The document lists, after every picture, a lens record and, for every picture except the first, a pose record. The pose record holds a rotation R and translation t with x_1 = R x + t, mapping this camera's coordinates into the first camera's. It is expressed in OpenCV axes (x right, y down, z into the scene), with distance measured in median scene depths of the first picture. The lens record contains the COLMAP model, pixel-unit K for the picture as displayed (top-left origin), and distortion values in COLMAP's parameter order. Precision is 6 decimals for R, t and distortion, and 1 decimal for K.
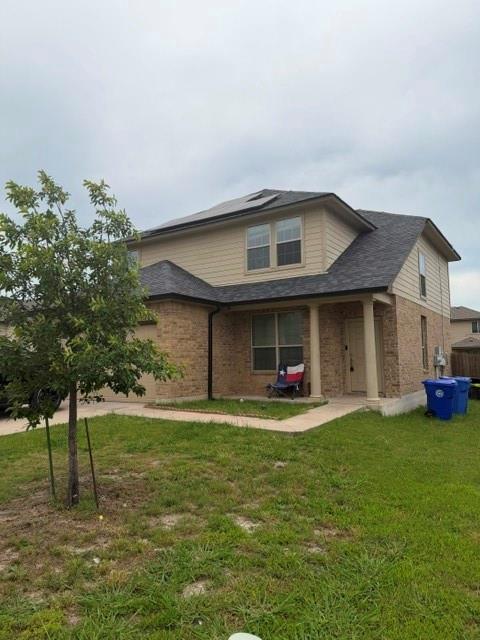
lens RADIAL K [[440.1, 0, 228.9], [0, 440.1, 319.1], [0, 0, 1]] dist [0.149741, -0.285458]
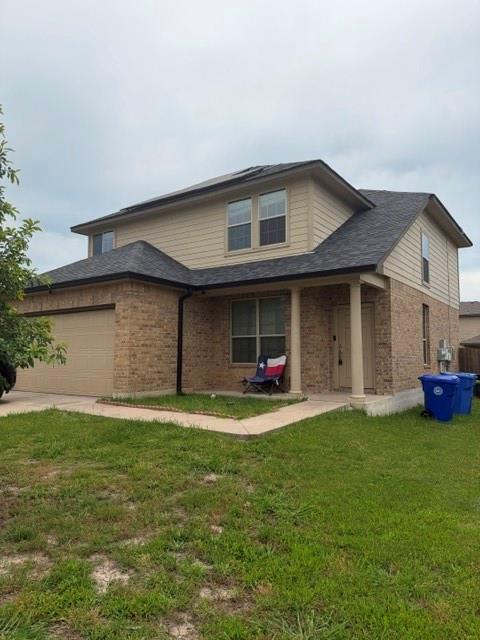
lens RADIAL K [[447.5, 0, 227.3], [0, 447.5, 322.6], [0, 0, 1]] dist [0.102575, -0.155252]
pose [[0.999636, 0.010735, -0.024755, 0.076010], [-0.010224, 0.999734, 0.020676, 0.017915], [0.024971, -0.020415, 0.999480, 0.103535]]
